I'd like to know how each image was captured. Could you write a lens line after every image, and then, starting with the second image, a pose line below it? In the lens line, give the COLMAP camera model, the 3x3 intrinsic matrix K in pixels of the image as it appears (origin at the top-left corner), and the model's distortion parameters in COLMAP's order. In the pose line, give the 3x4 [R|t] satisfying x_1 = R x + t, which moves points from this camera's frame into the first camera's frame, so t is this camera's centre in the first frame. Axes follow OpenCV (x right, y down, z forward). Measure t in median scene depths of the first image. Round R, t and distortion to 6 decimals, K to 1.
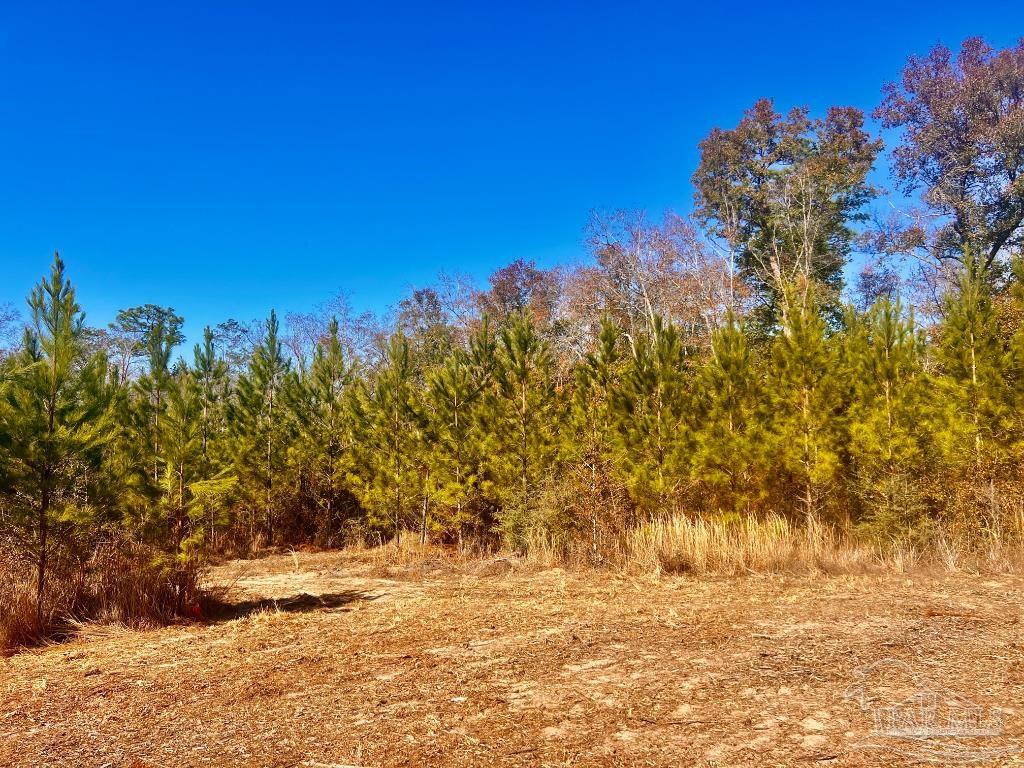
lens RADIAL K [[764.6, 0, 511.2], [0, 764.6, 380.3], [0, 0, 1]] dist [0.074111, -0.080073]
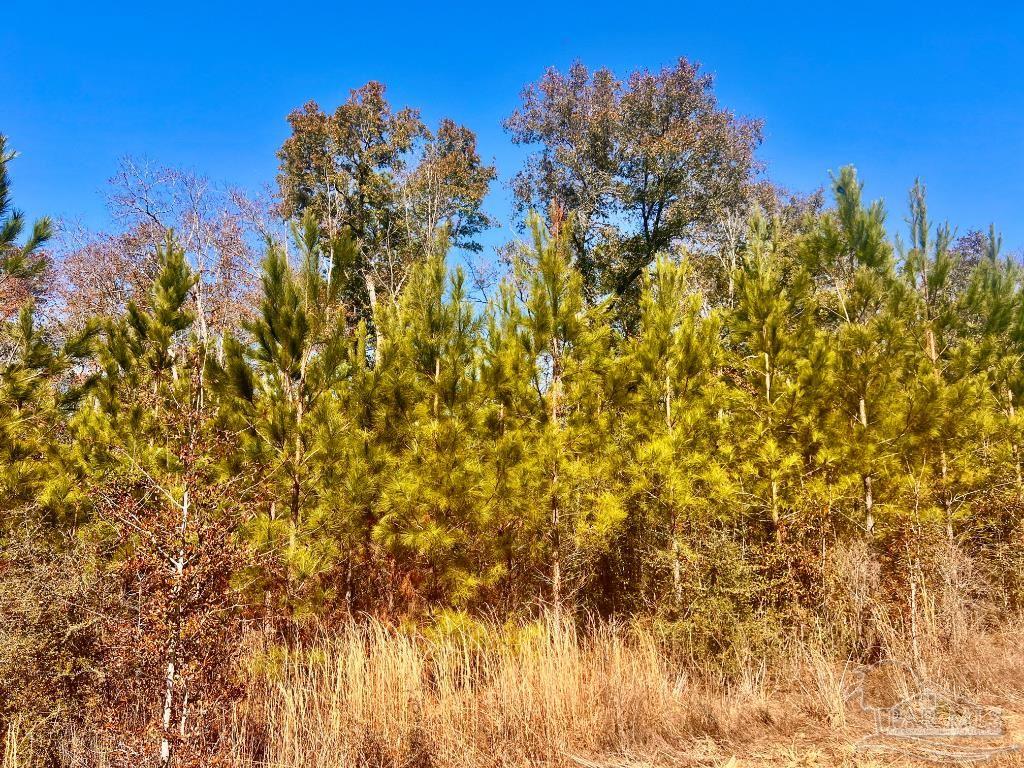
lens RADIAL K [[764.6, 0, 508.1], [0, 764.6, 389.2], [0, 0, 1]] dist [0.074111, -0.080073]
pose [[0.812272, 0.113506, 0.572128, 0.019323], [-0.058243, 0.991764, -0.114068, 0.079727], [-0.580364, 0.059332, 0.812193, 0.534932]]
